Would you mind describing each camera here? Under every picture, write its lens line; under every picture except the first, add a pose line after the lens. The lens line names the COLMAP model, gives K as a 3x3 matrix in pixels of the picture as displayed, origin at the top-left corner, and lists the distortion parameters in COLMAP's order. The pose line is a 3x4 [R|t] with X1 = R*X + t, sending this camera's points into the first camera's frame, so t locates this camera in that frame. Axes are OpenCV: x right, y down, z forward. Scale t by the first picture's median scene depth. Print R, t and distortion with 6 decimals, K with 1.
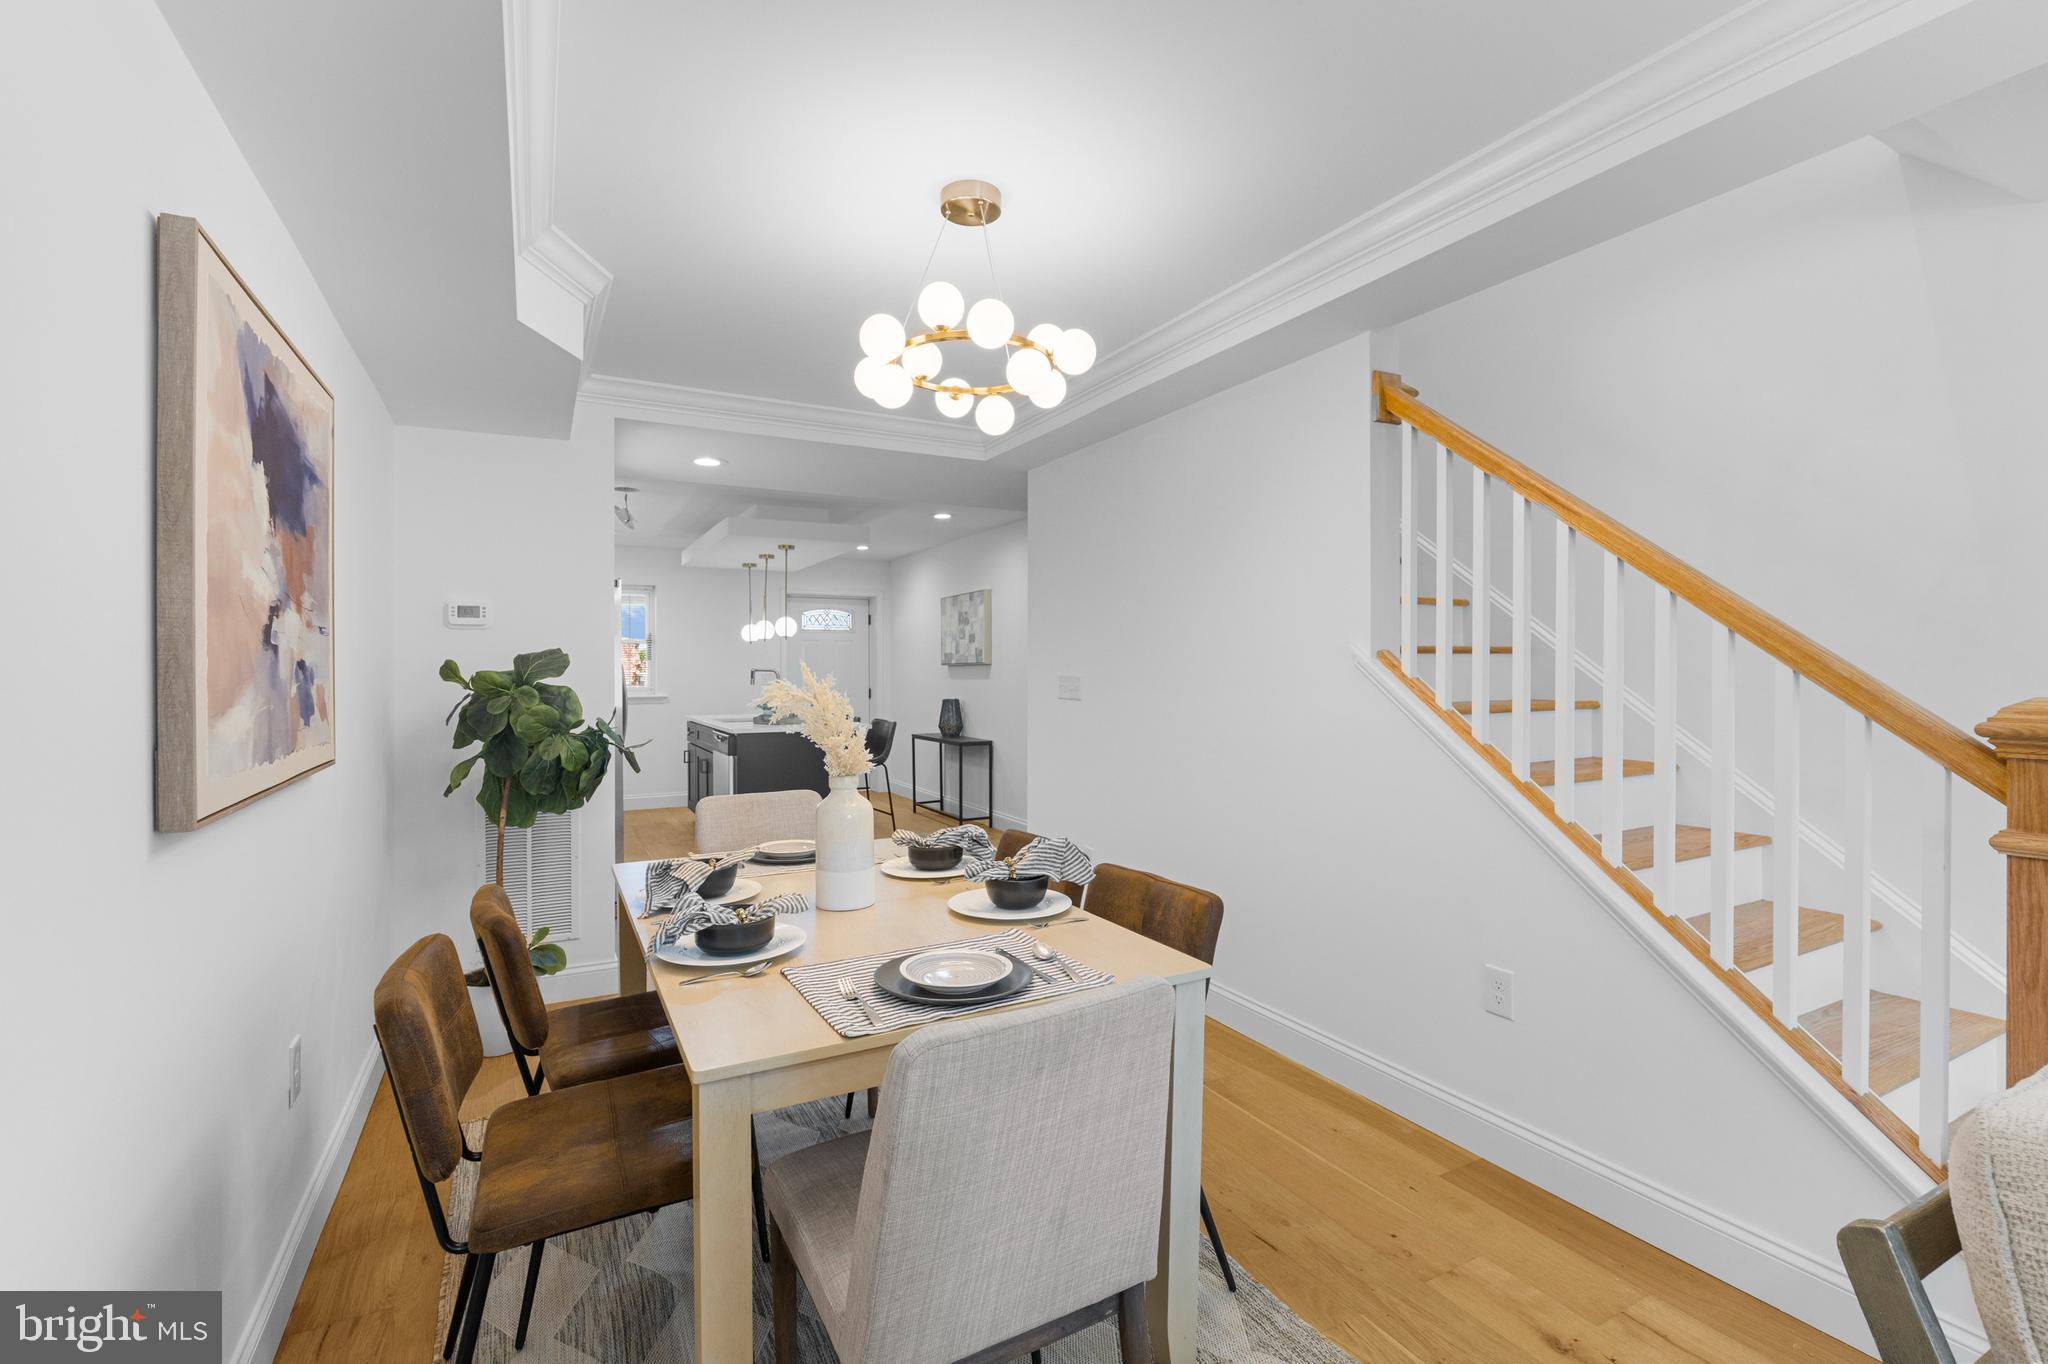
lens RADIAL K [[903.1, 0, 1024.7], [0, 903.1, 676.8], [0, 0, 1]] dist [-0.008758, 0.001017]
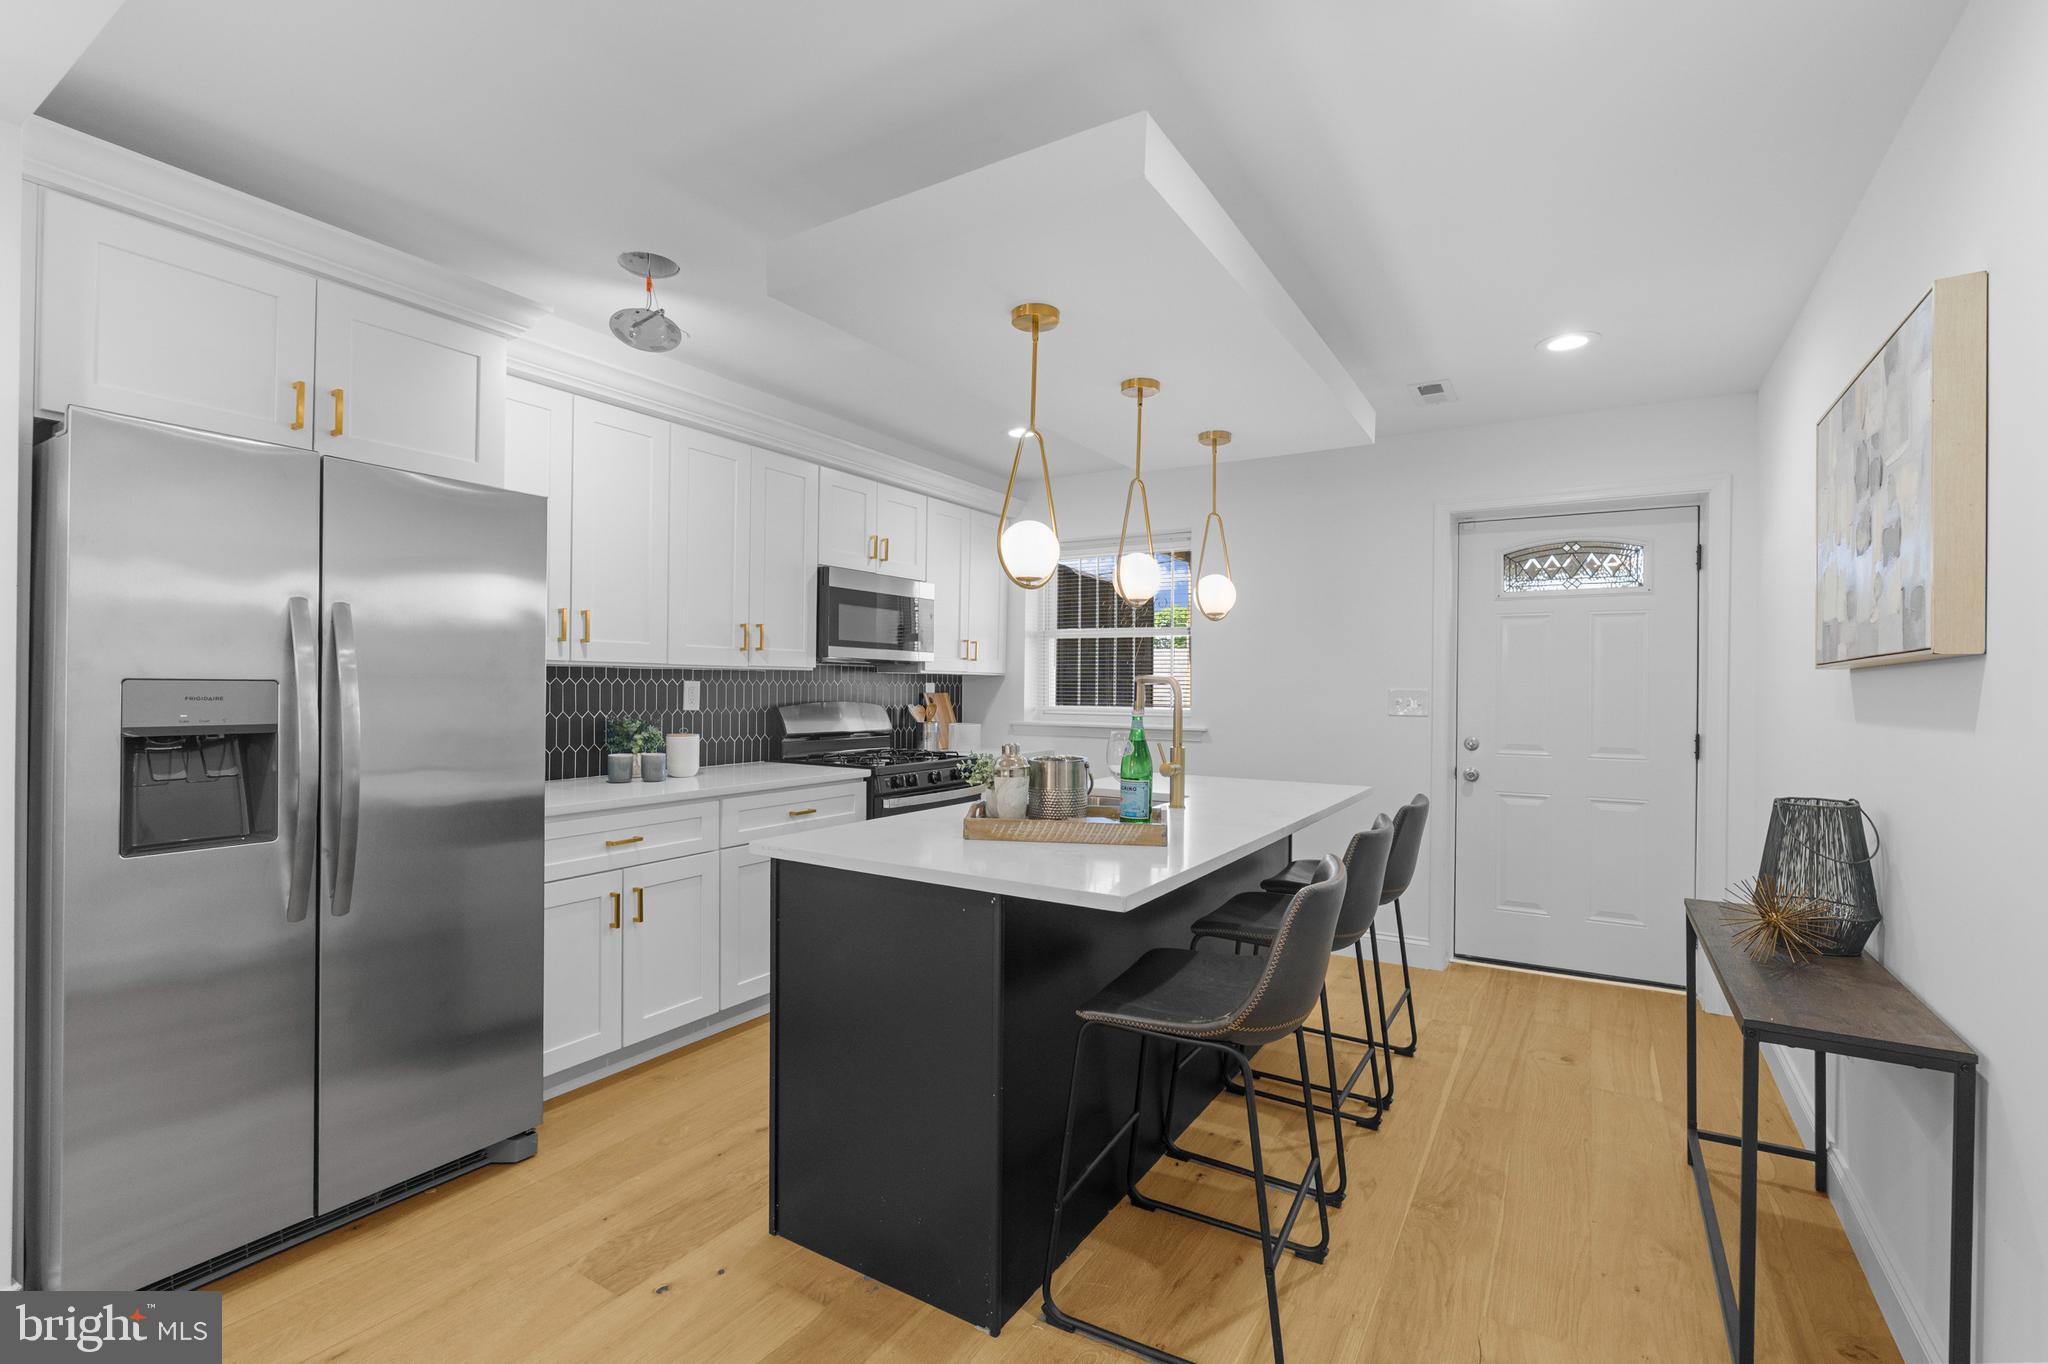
lens RADIAL K [[903.1, 0, 1012.3], [0, 903.1, 686.1], [0, 0, 1]] dist [-0.008758, 0.001017]
pose [[0.479959, 0.008673, -0.877248, 0.074757], [-0.015660, 0.999877, 0.001318, -0.010533], [0.877151, 0.013105, 0.480035, 1.736191]]
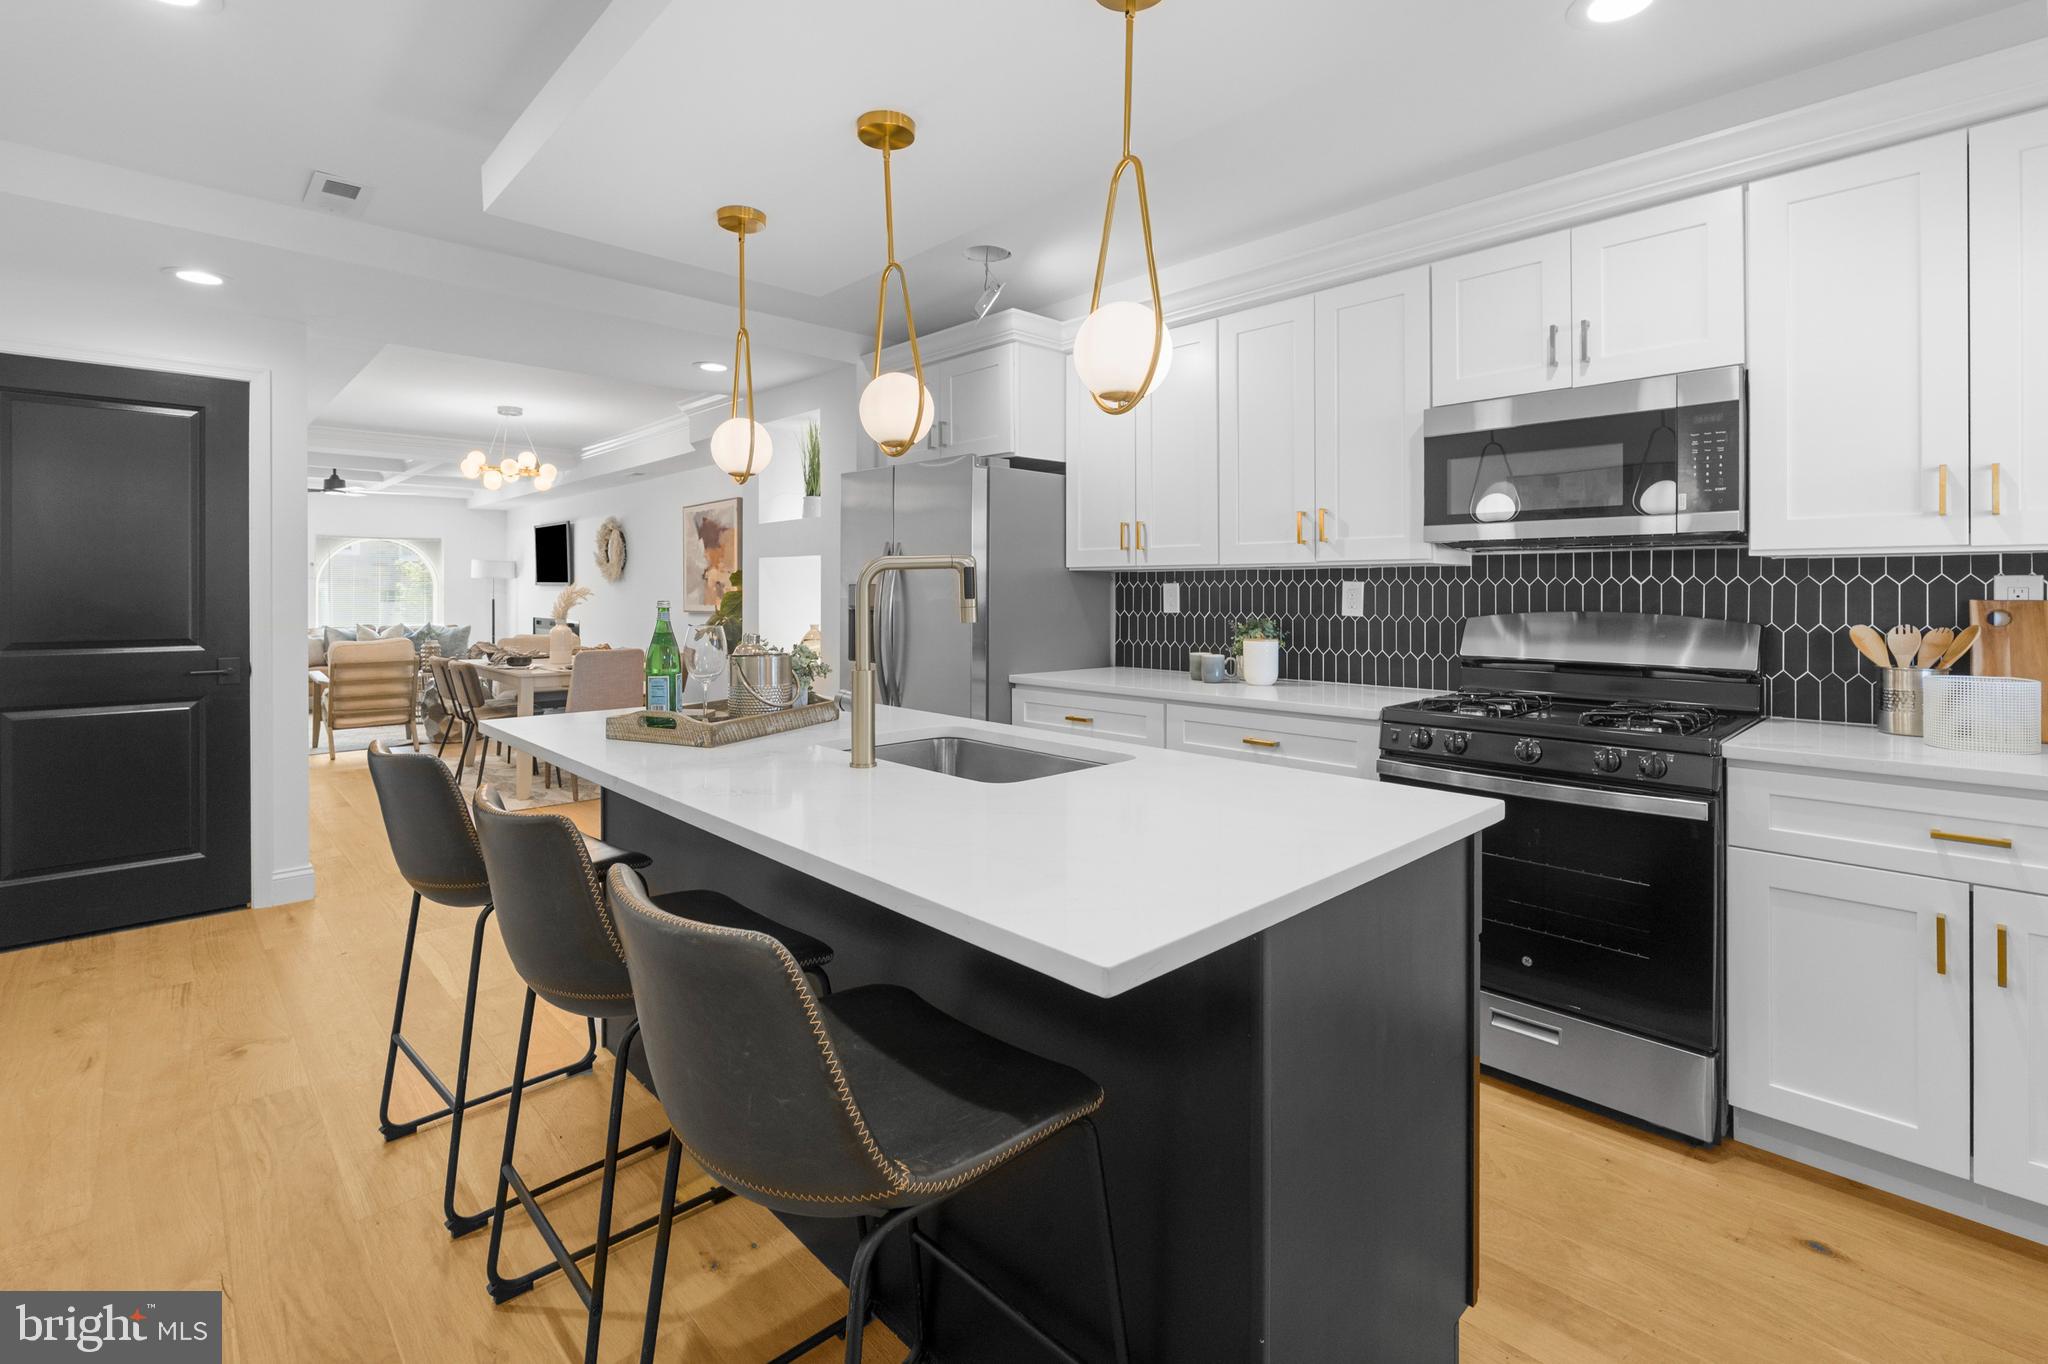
lens RADIAL K [[903.1, 0, 1019.4], [0, 903.1, 596.2], [0, 0, 1]] dist [-0.008758, 0.001017]
pose [[-0.966419, 0.005322, -0.256918, -0.576130], [0.001878, 0.999905, 0.013649, -0.007253], [0.256966, 0.012708, -0.966337, 2.864077]]
